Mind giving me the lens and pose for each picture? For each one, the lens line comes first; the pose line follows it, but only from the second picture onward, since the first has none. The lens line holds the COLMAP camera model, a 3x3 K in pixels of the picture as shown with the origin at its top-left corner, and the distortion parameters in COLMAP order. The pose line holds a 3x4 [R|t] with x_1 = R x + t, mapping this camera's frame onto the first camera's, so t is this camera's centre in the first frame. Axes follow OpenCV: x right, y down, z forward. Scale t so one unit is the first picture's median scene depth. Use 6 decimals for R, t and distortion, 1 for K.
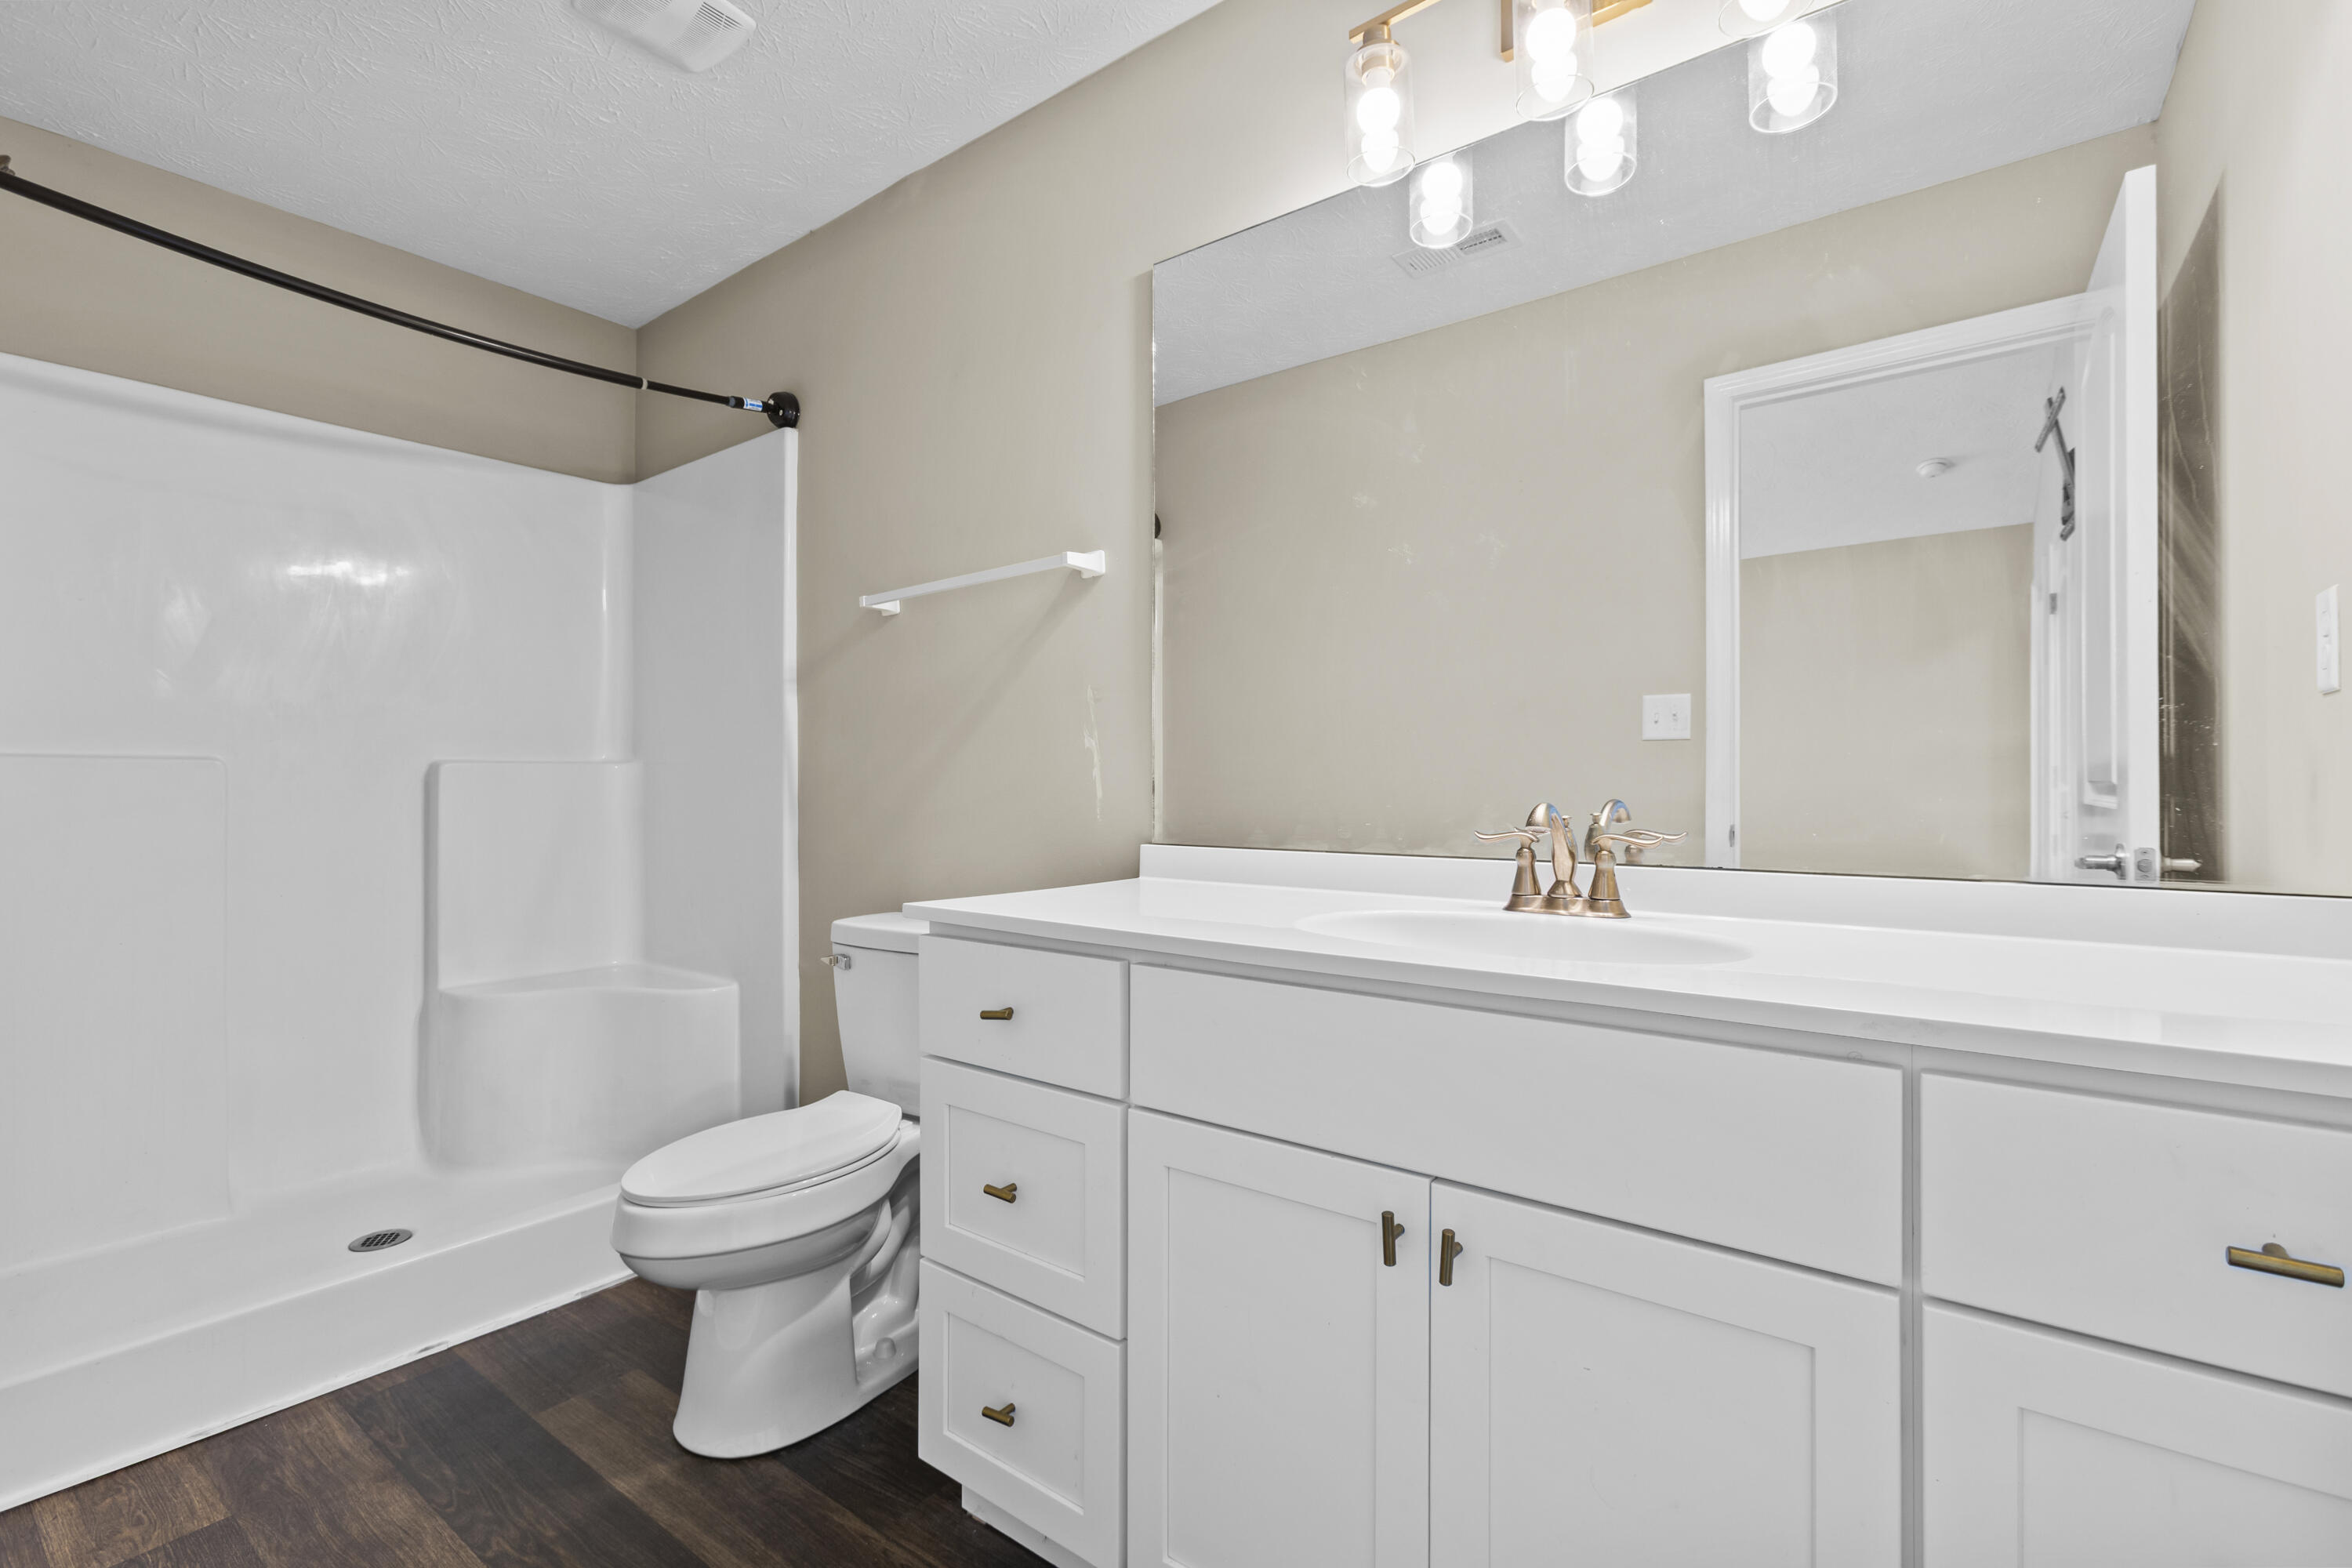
lens RADIAL K [[1064.6, 0, 1174.4], [0, 1064.6, 782.3], [0, 0, 1]] dist [-0.011295, 0.005618]
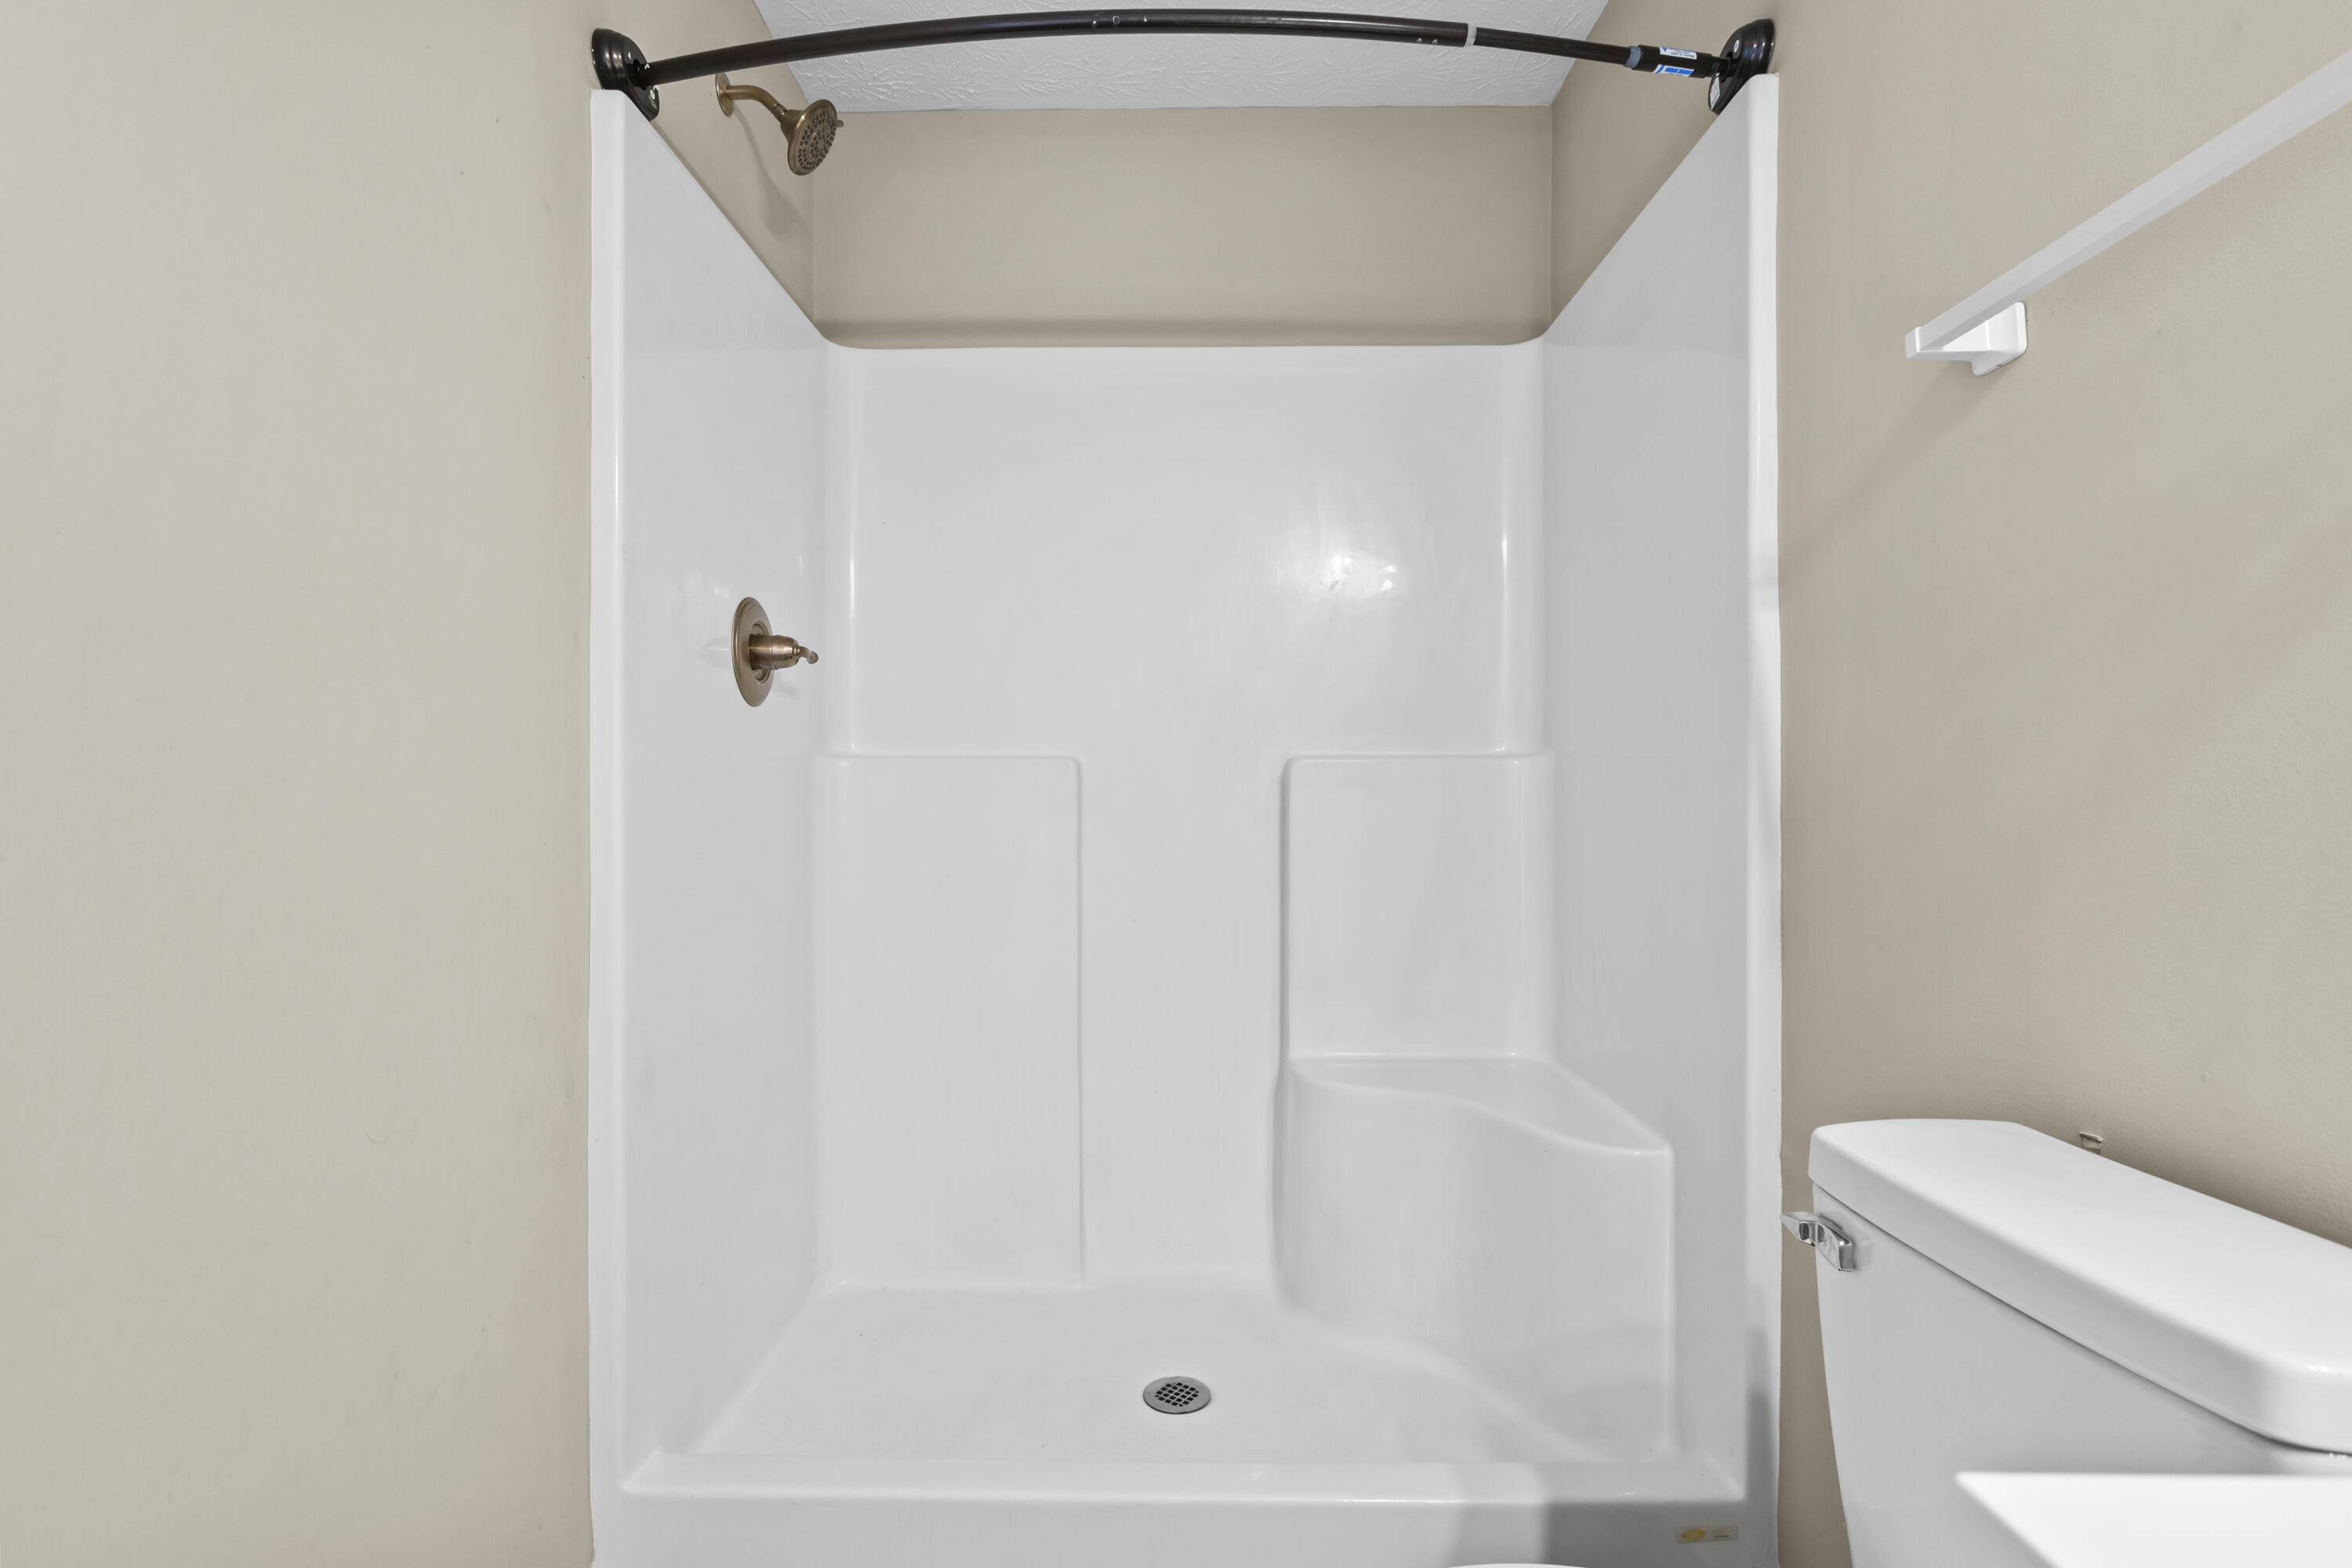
lens RADIAL K [[1102.2, 0, 1166.6], [0, 1102.2, 787.9], [0, 0, 1]] dist [-0.009404, -0.000339]
pose [[0.596956, -0.000403, -0.802274, -0.111340], [0.000986, 0.999999, 0.000232, 0.001468], [0.802274, -0.000930, 0.596956, 0.455572]]
